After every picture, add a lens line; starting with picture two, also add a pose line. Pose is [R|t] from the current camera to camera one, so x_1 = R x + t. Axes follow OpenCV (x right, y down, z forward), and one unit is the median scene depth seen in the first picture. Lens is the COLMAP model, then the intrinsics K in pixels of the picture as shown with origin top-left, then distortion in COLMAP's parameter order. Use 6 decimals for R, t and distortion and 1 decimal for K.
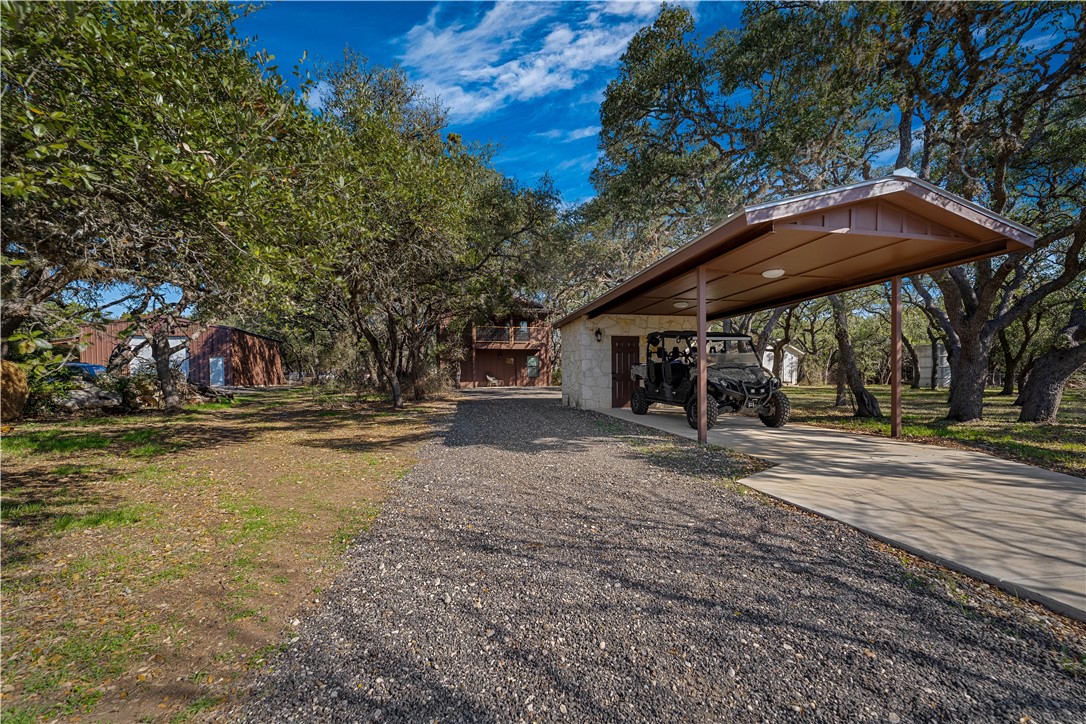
lens RADIAL K [[447.5, 0, 541.2], [0, 447.5, 384.1], [0, 0, 1]] dist [0.001264, -0.000013]
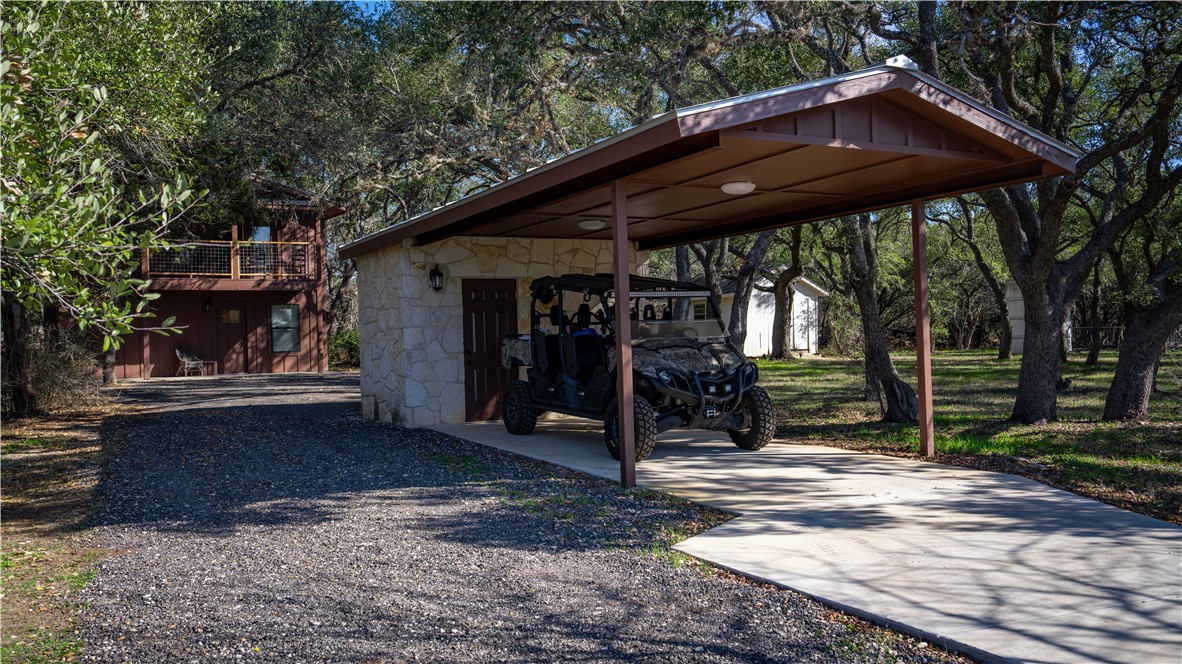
lens RADIAL K [[1021.2, 0, 572.8], [0, 1021.2, 331.0], [0, 0, 1]] dist [-0.032686, 0.008829]
pose [[0.963492, -0.017204, 0.267184, -0.031405], [0.023199, 0.999545, -0.019297, -0.024967], [-0.266730, 0.024791, 0.963452, -0.141282]]
